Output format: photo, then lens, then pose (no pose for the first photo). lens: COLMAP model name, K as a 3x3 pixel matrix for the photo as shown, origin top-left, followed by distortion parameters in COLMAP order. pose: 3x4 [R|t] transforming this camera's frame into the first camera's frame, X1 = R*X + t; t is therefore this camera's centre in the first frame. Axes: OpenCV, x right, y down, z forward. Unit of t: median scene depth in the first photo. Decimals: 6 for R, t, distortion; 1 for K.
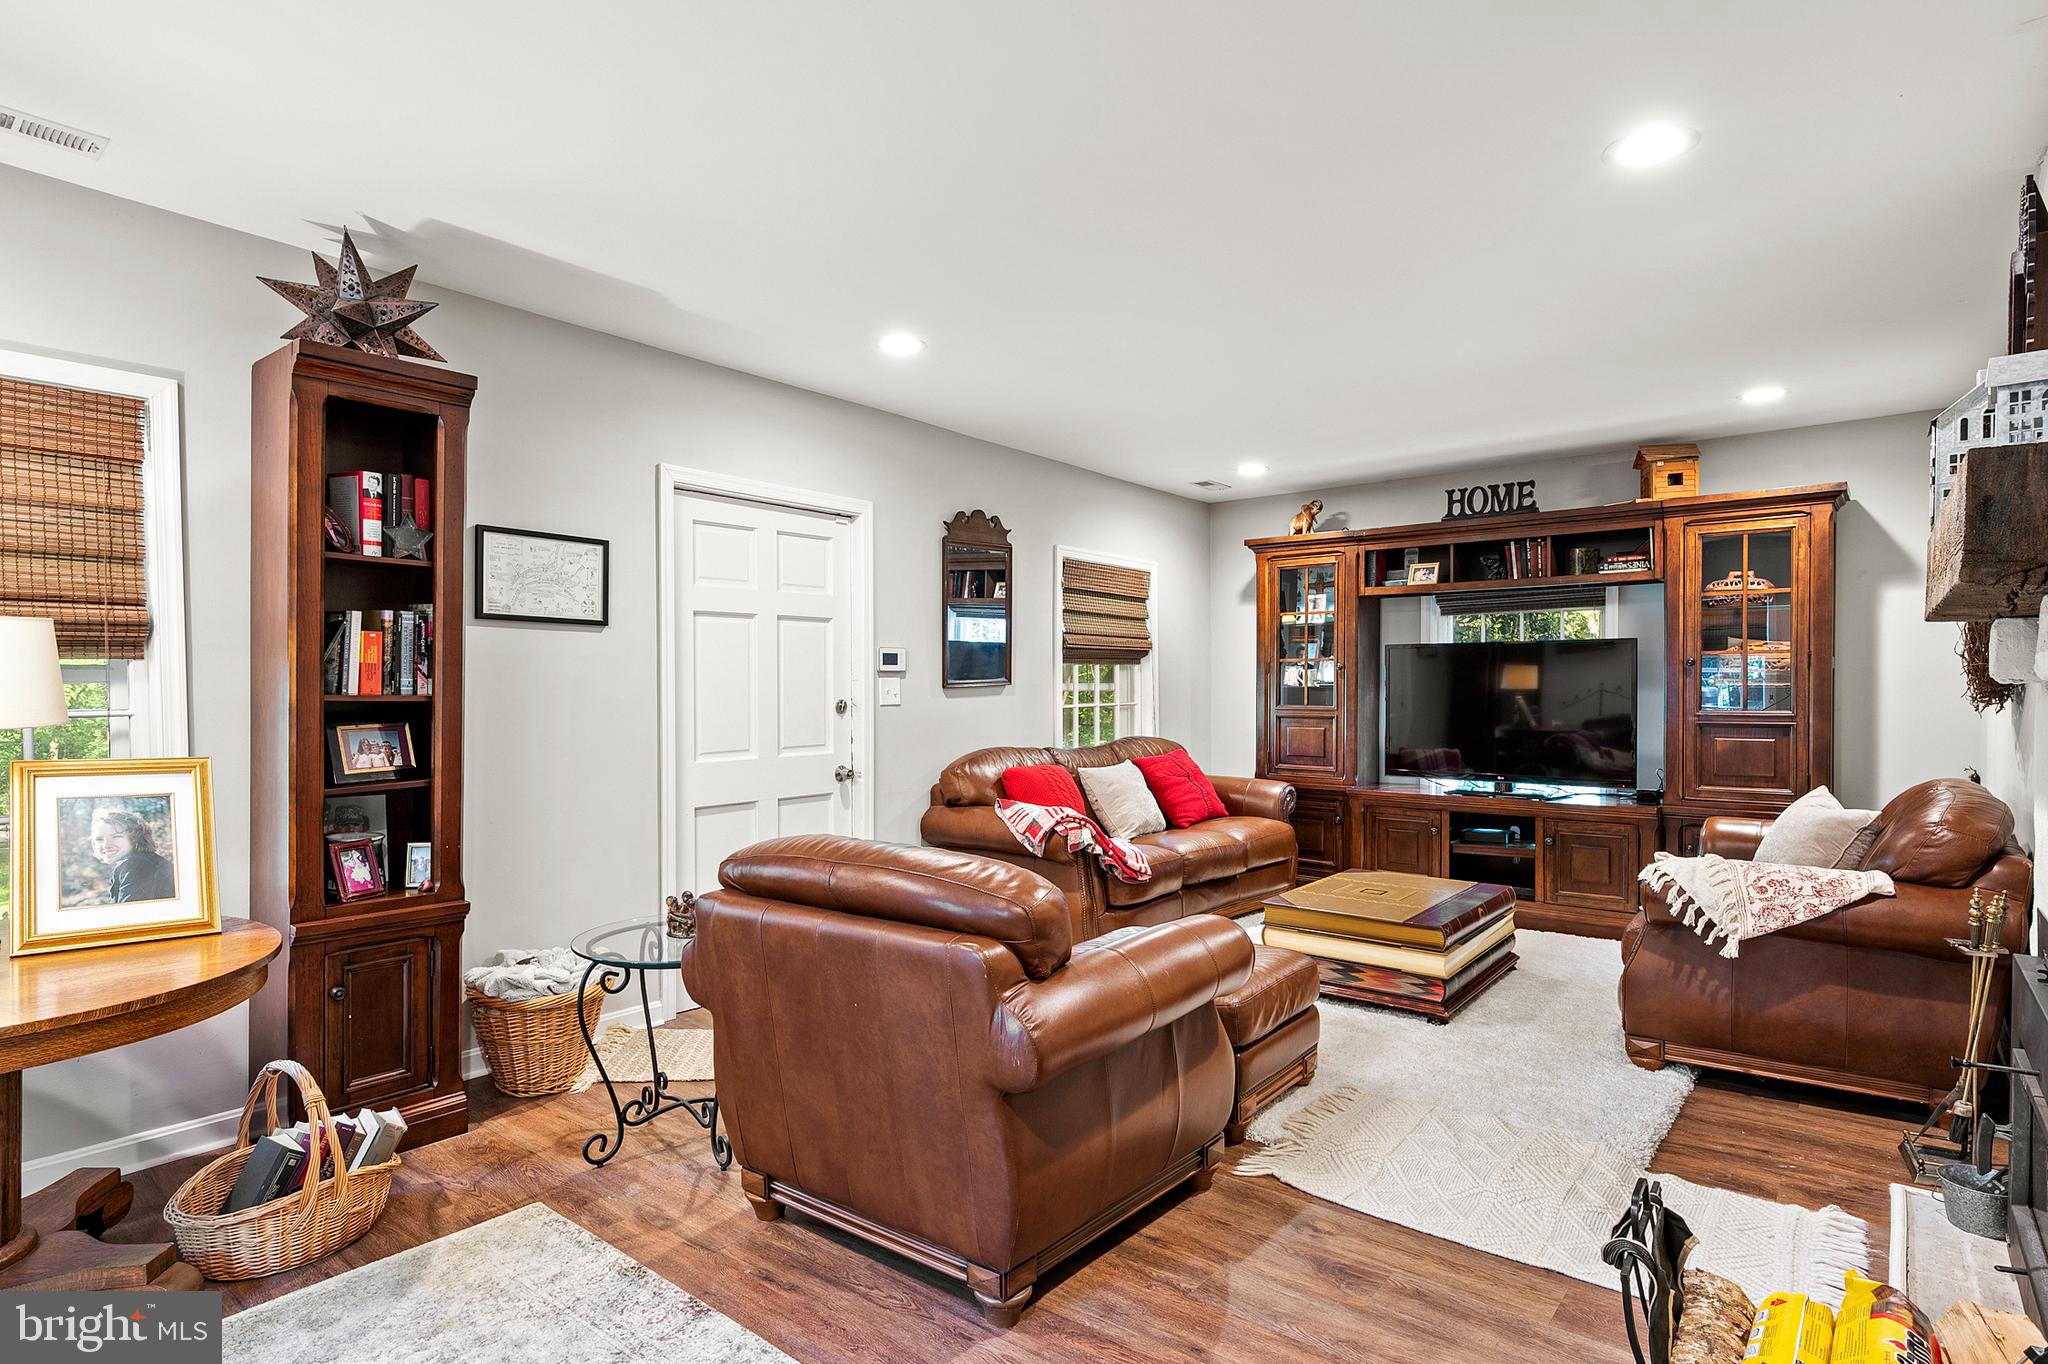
lens RADIAL K [[1062.4, 0, 1020.3], [0, 1062.4, 711.4], [0, 0, 1]] dist [-0.003206, -0.000569]
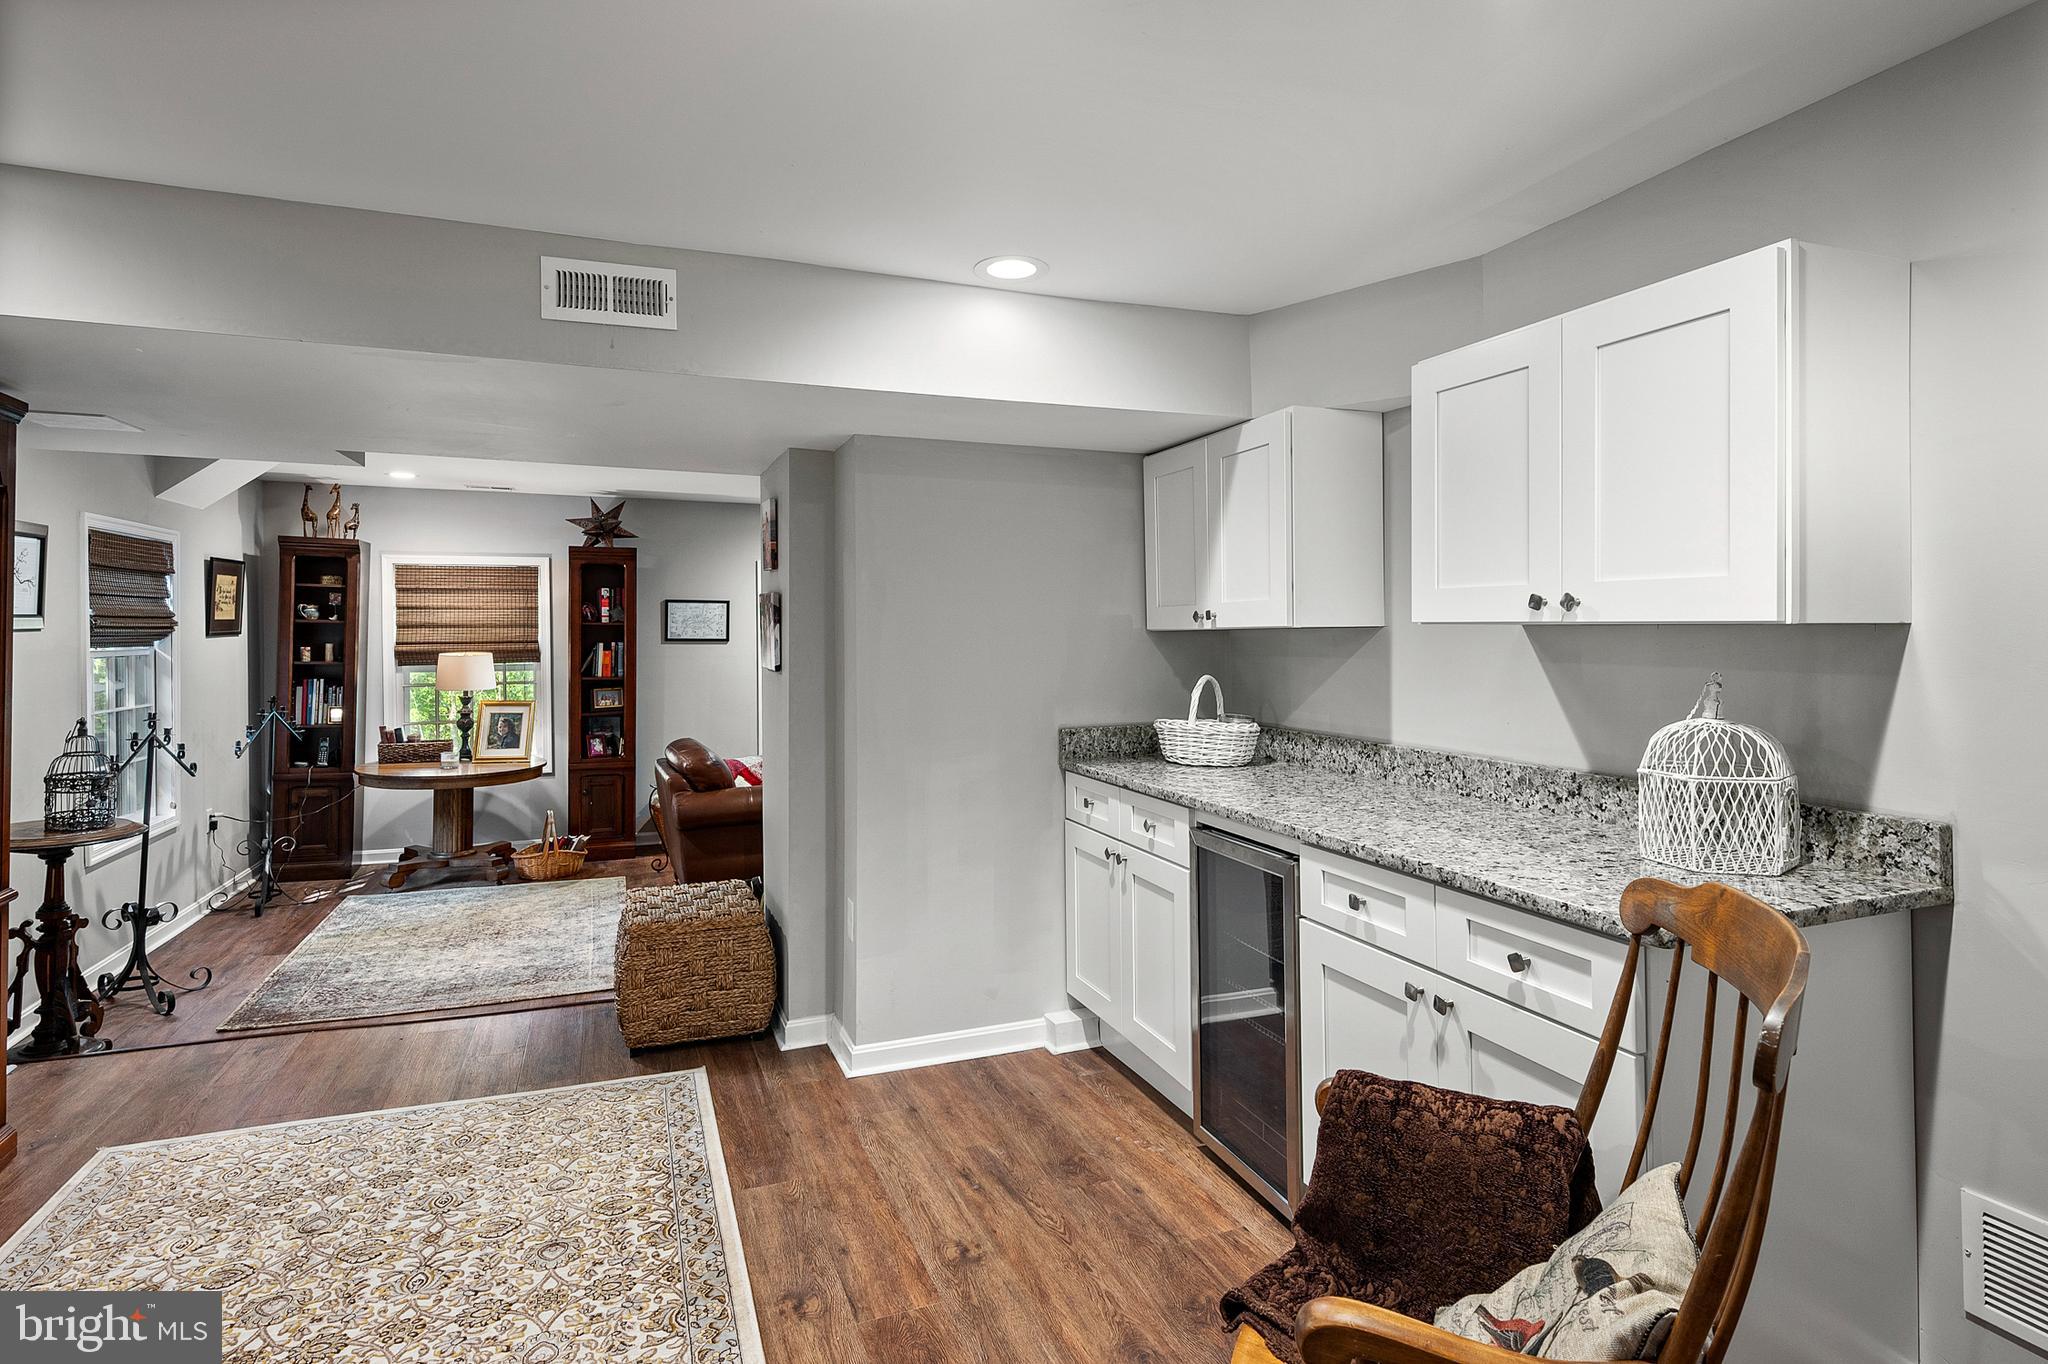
lens RADIAL K [[1082.1, 0, 1026.0], [0, 1082.1, 632.9], [0, 0, 1]] dist [-0.000928, -0.000275]
pose [[0.868059, 0.002250, -0.496455, 0.745448], [-0.010930, 0.999834, -0.014580, -0.045631], [0.496340, 0.018082, 0.867940, -0.355229]]
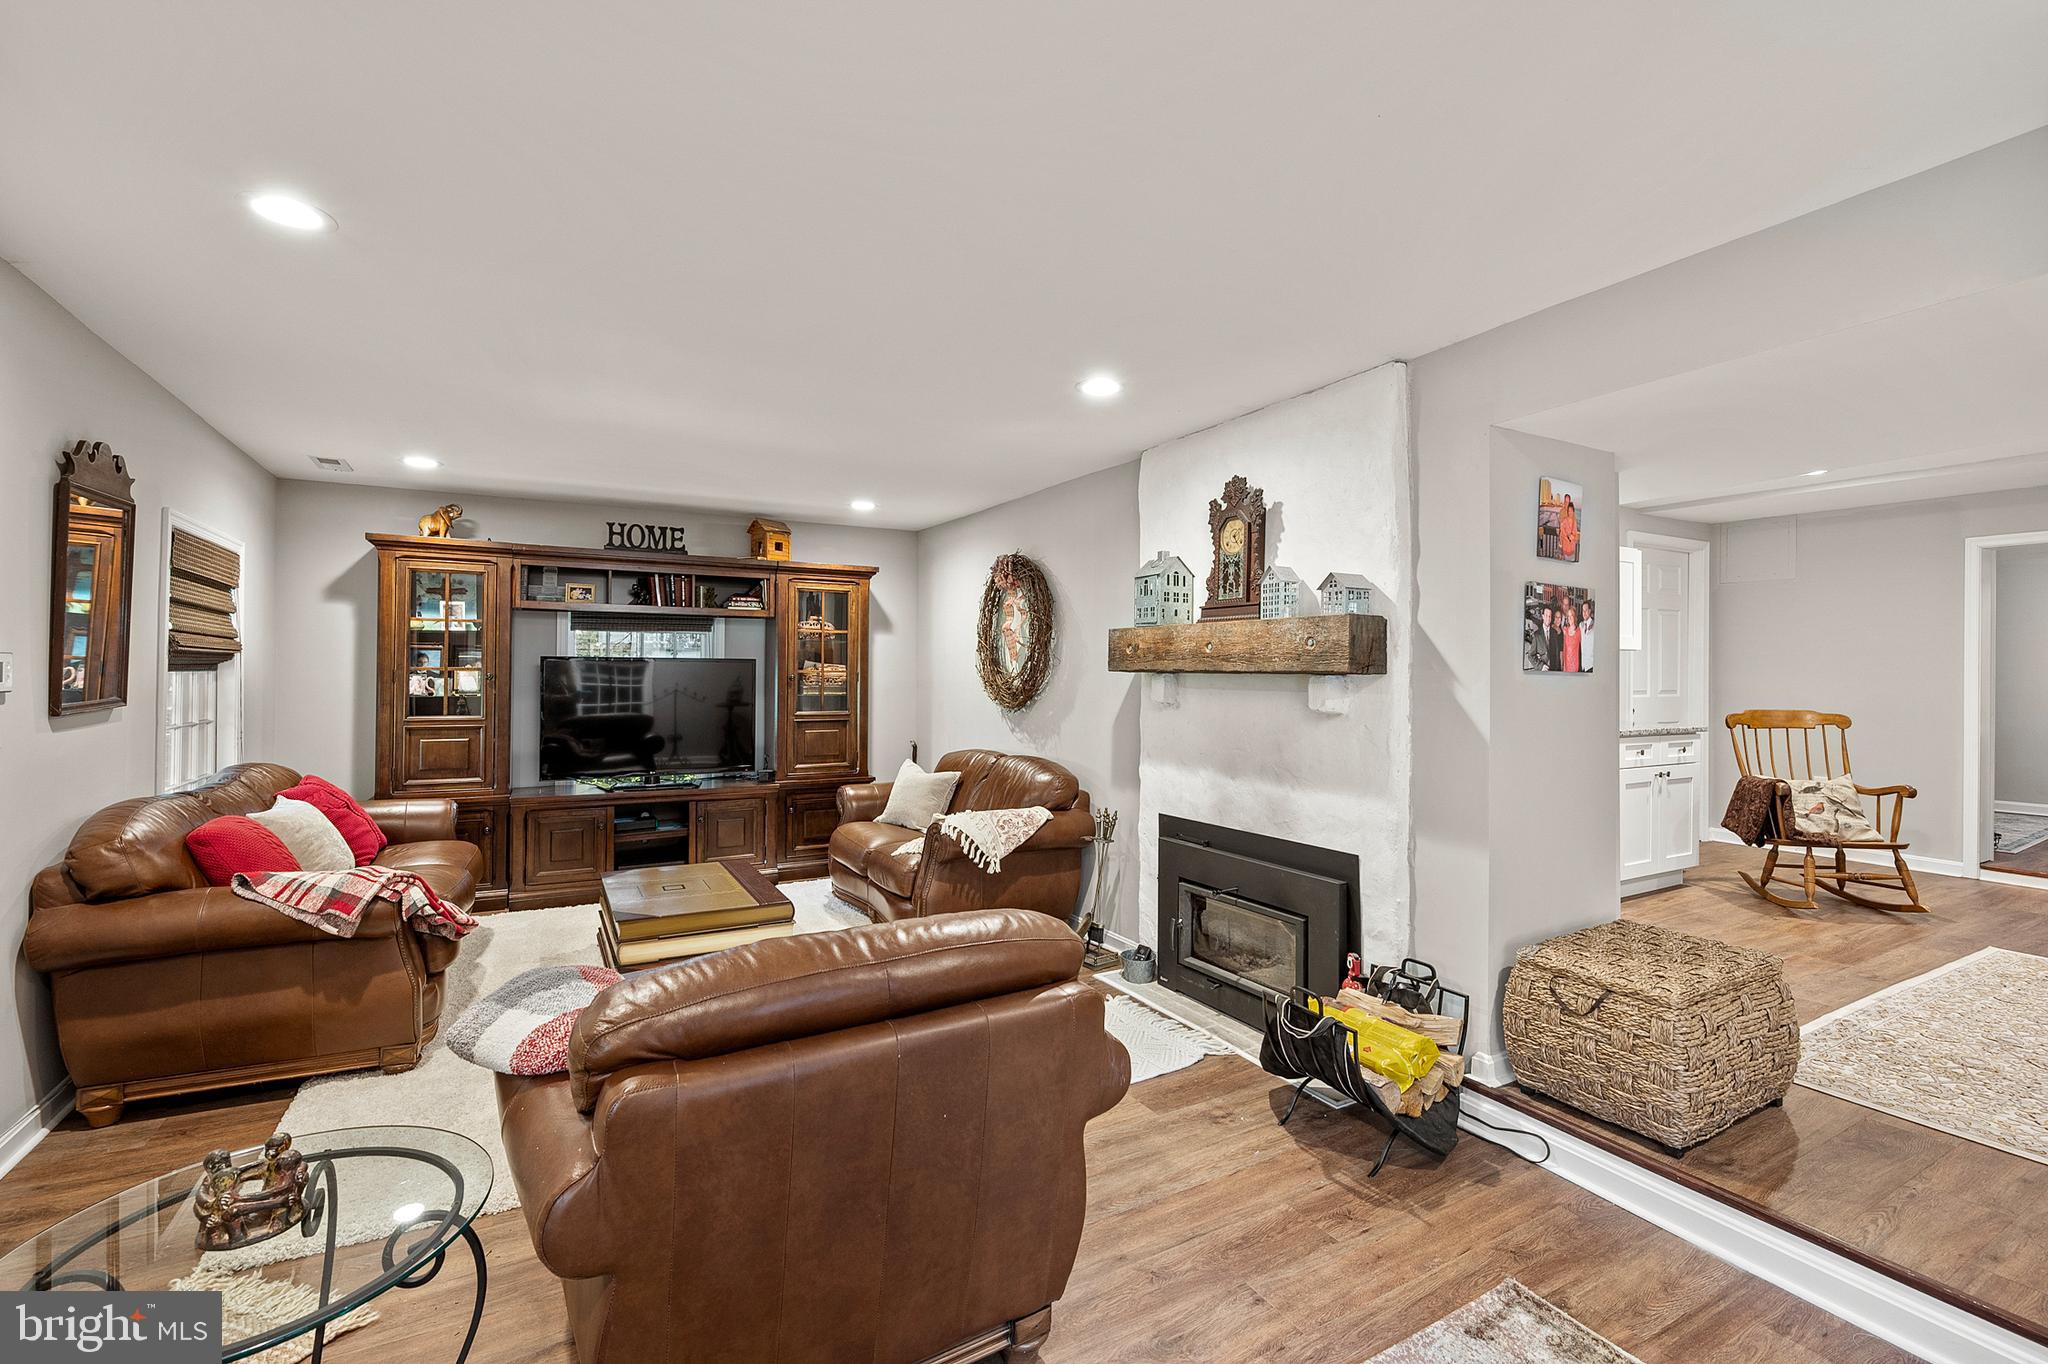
lens RADIAL K [[873.4, 0, 1024.0], [0, 873.4, 682.0], [0, 0, 1]] dist [0.001304, 0.000012]
pose [[0.379467, -0.001283, 0.925204, -0.302504], [0.015701, 0.999864, -0.005053, -0.027993], [-0.925072, 0.016444, 0.379436, 0.252493]]
